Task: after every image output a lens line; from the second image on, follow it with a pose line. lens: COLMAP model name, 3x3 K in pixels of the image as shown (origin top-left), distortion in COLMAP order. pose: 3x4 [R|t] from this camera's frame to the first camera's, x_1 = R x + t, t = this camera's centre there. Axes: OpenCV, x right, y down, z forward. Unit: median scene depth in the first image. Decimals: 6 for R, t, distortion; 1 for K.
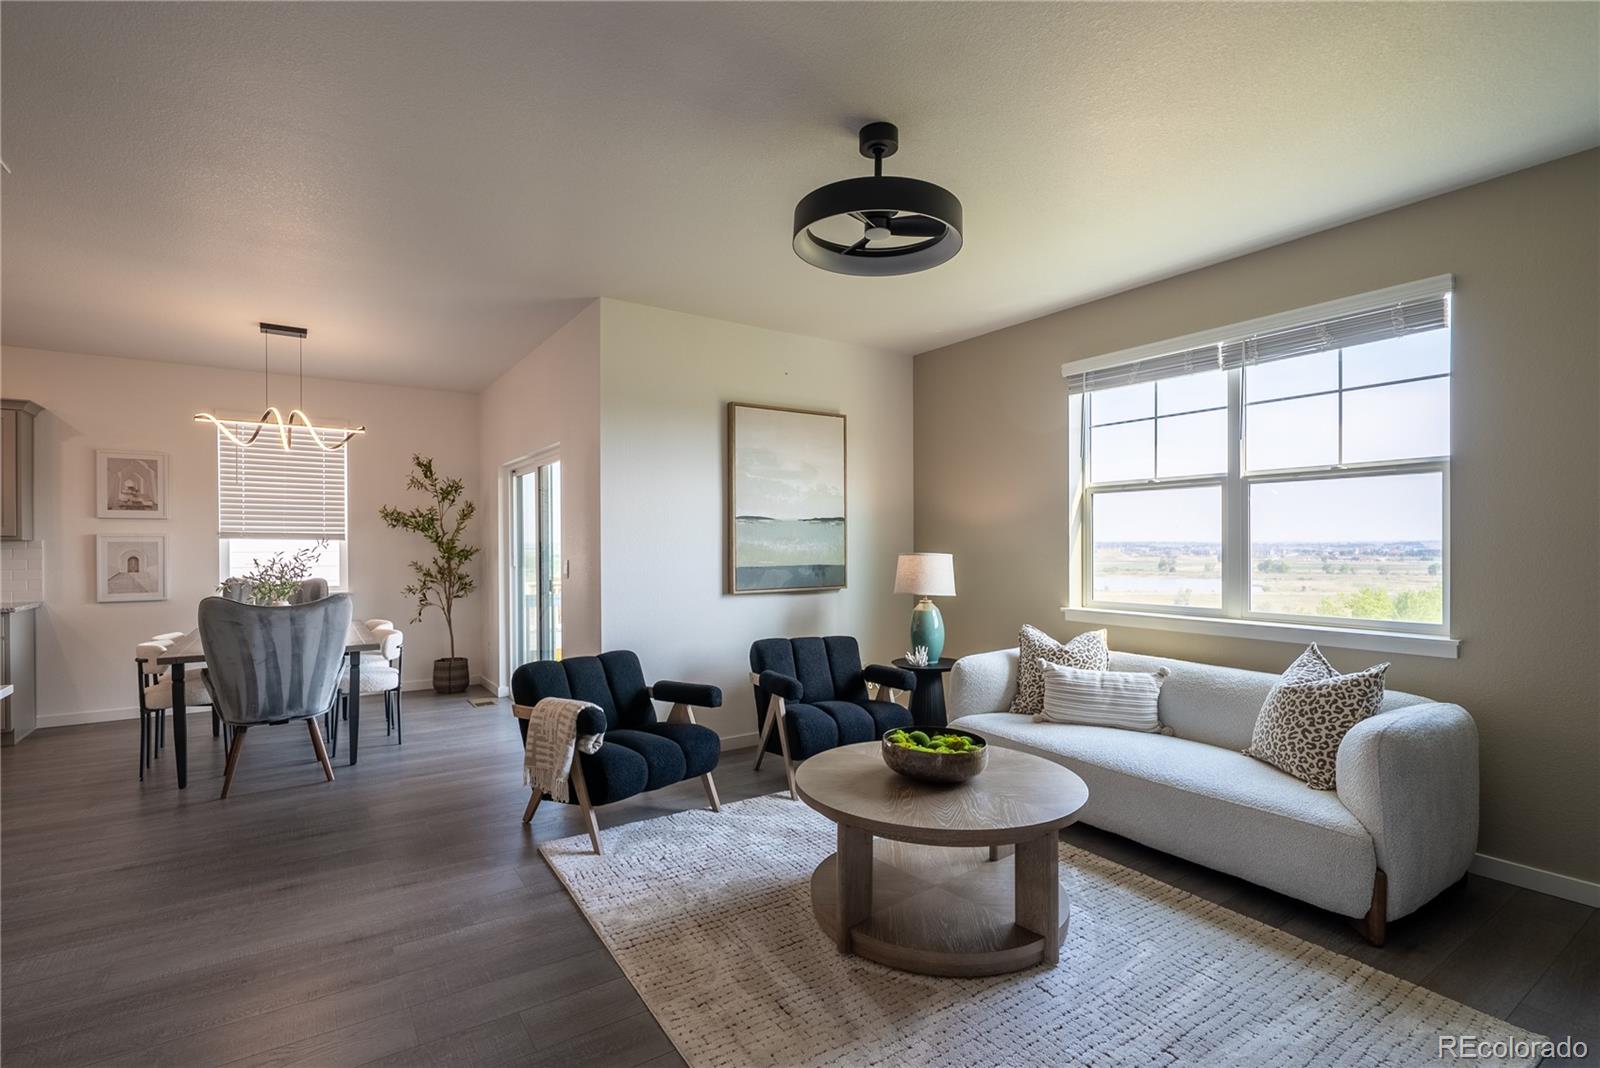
lens RADIAL K [[744.9, 0, 796.2], [0, 744.9, 547.4], [0, 0, 1]] dist [0.000753, 0.000051]
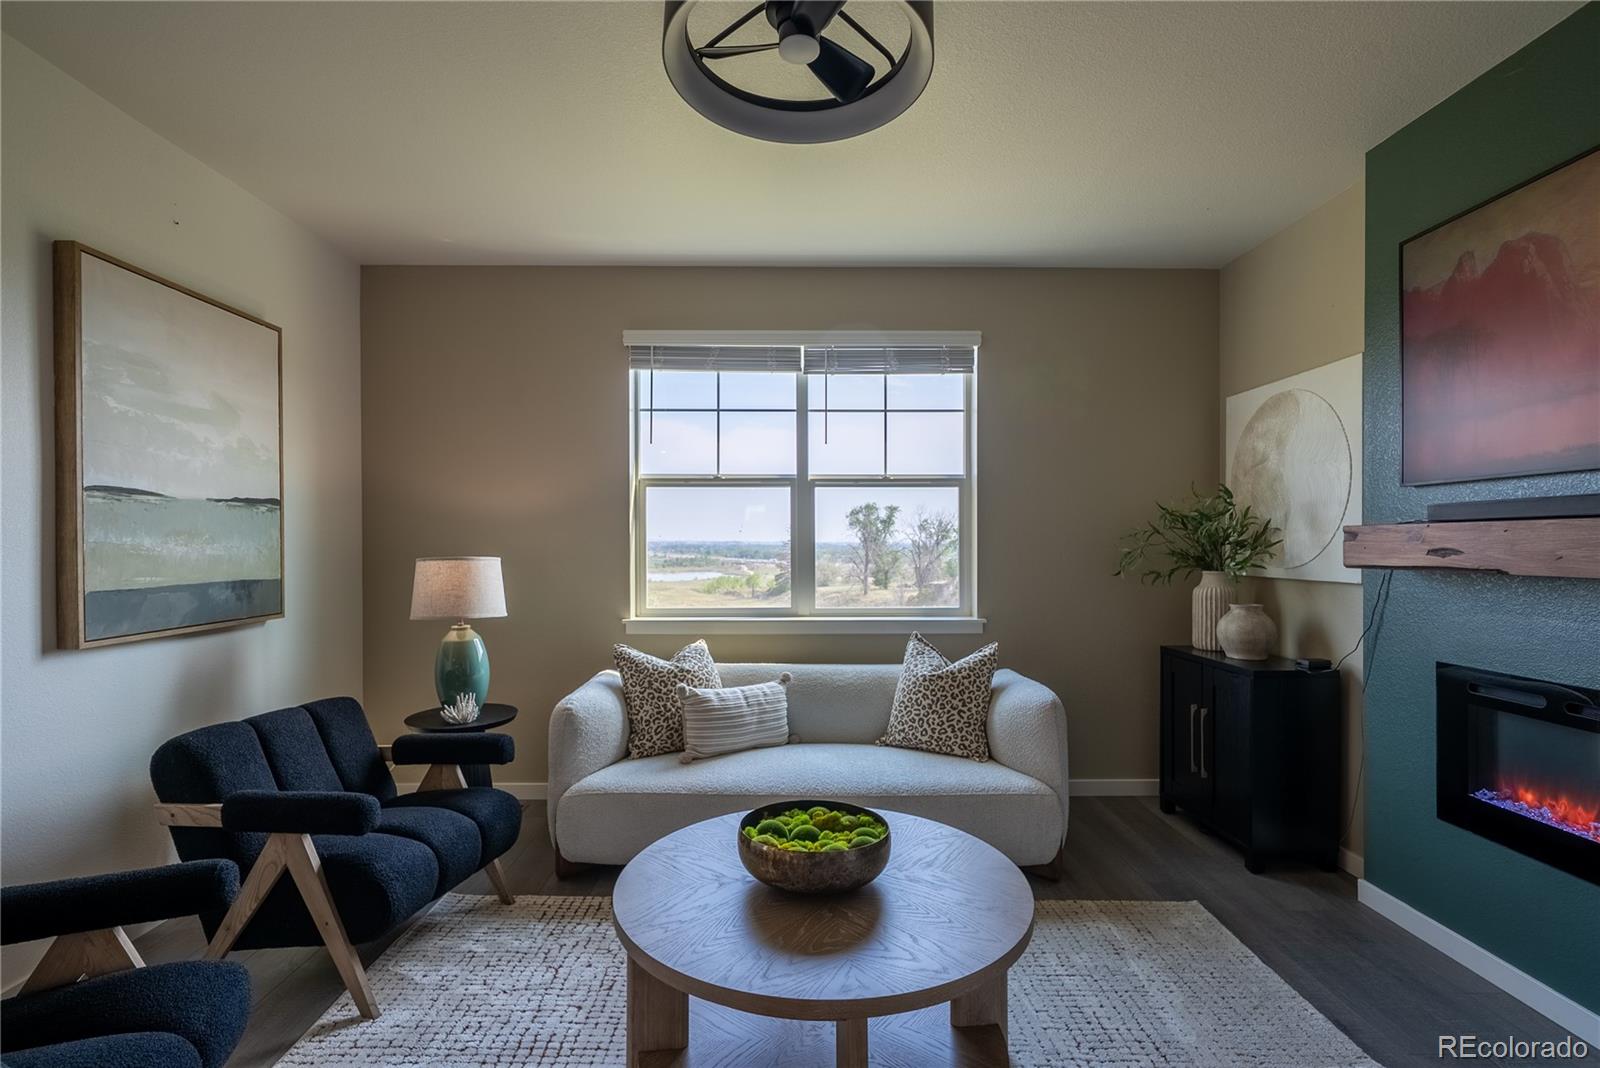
lens RADIAL K [[744.9, 0, 796.2], [0, 744.9, 547.4], [0, 0, 1]] dist [0.000753, 0.000051]
pose [[0.549320, -0.003527, 0.835605, -0.278693], [0.004065, 0.999991, 0.001548, -0.001179], [-0.835602, 0.002546, 0.549329, 0.437270]]
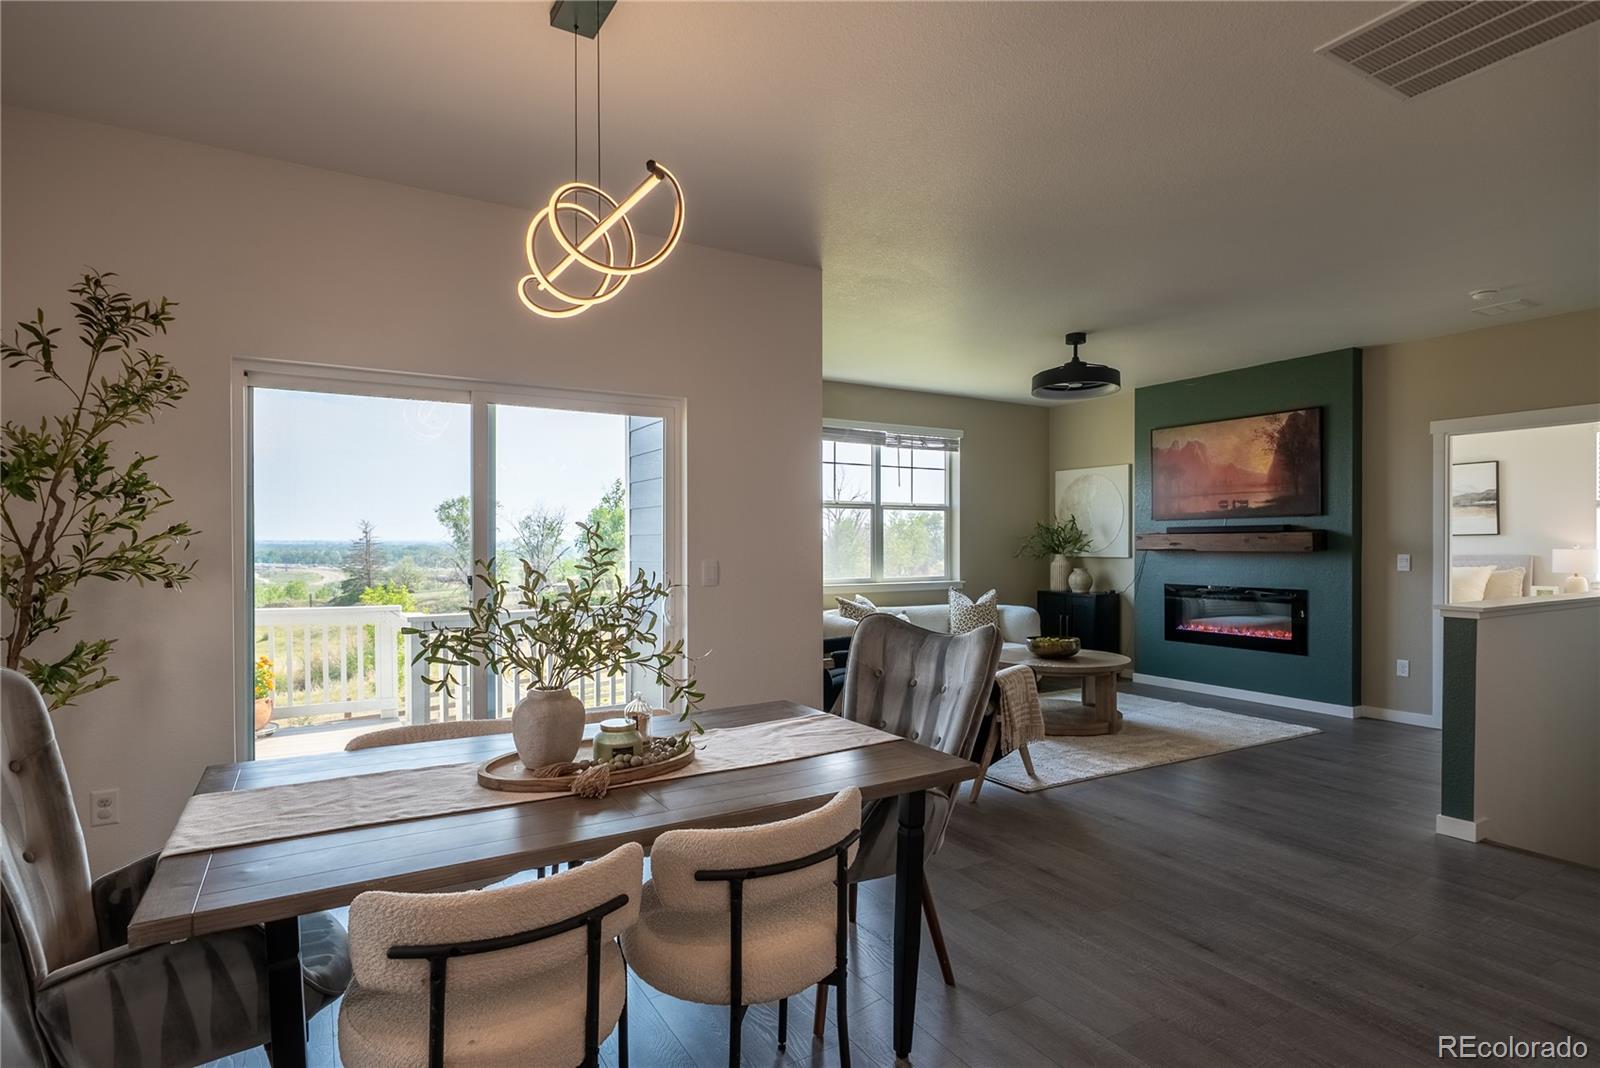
lens RADIAL K [[810.5, 0, 797.4], [0, 810.5, 548.7], [0, 0, 1]] dist [0.002467, 0.000684]
pose [[0.054633, -0.006623, 0.998485, -1.397247], [0.006002, 0.999962, 0.006305, -0.000883], [-0.998488, 0.005648, 0.054670, 1.082742]]
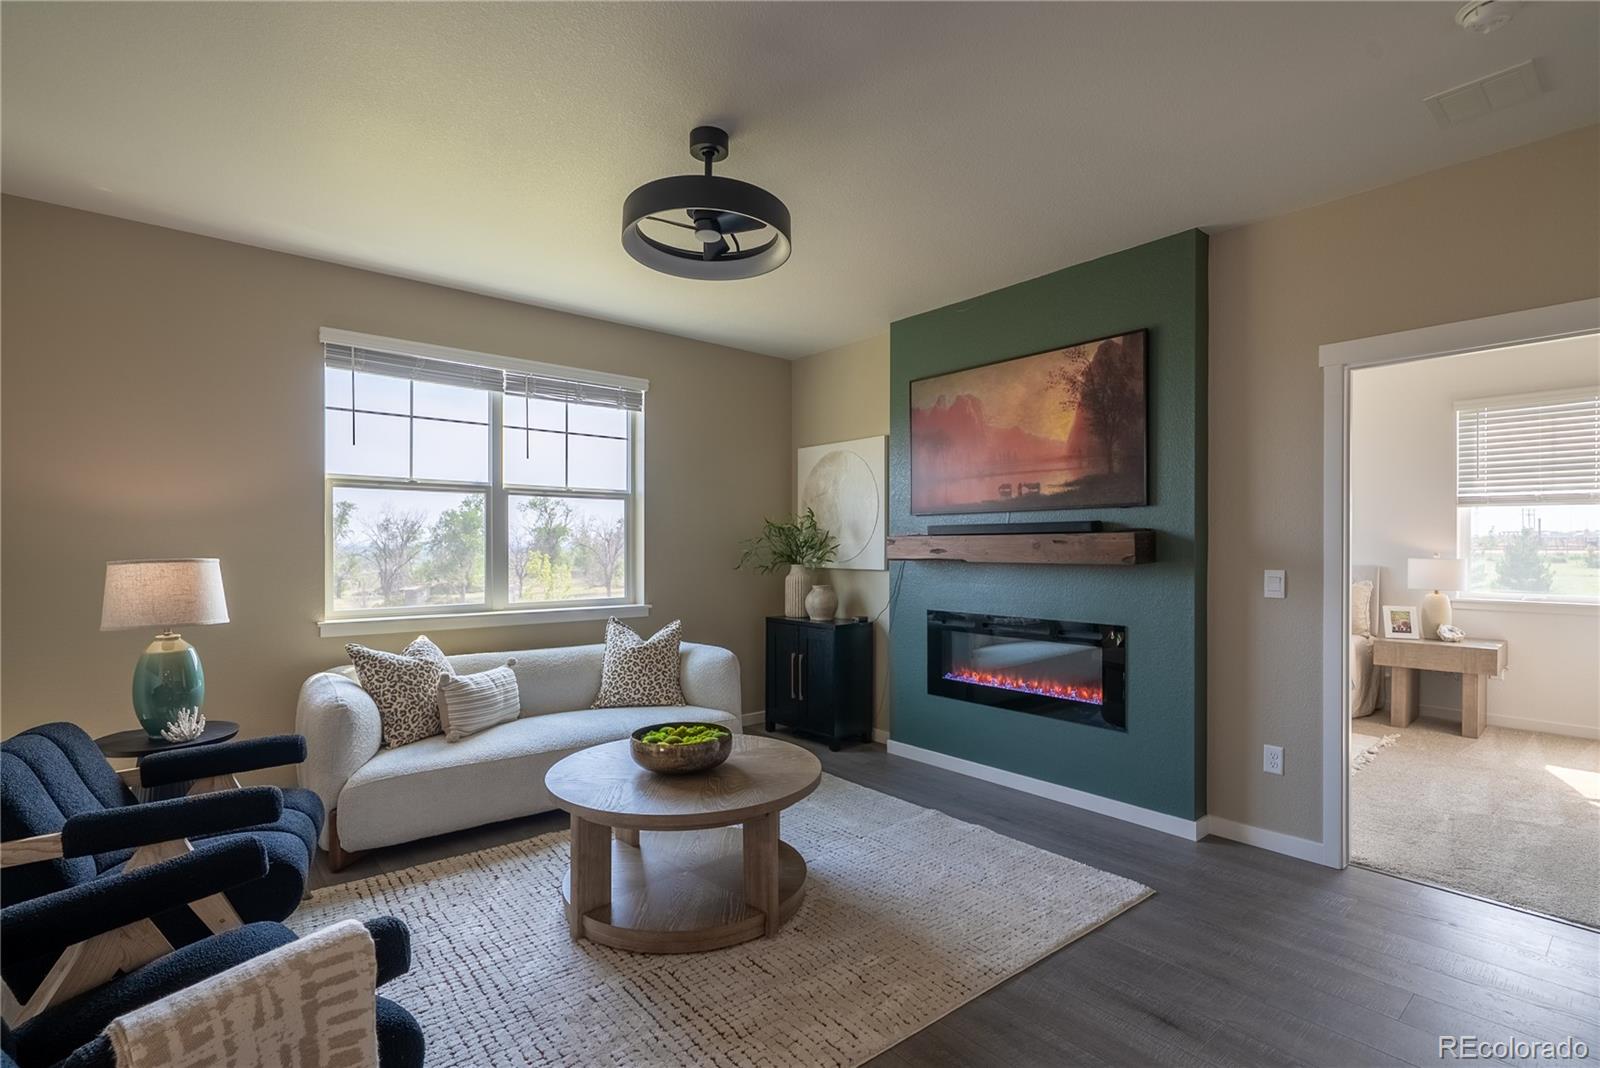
lens RADIAL K [[744.9, 0, 796.2], [0, 744.9, 547.4], [0, 0, 1]] dist [0.000753, 0.000051]
pose [[-0.103547, -0.000251, 0.994624, -0.599482], [0.002504, 0.999997, 0.000513, -0.001250], [-0.994621, 0.002544, -0.103547, 0.656233]]
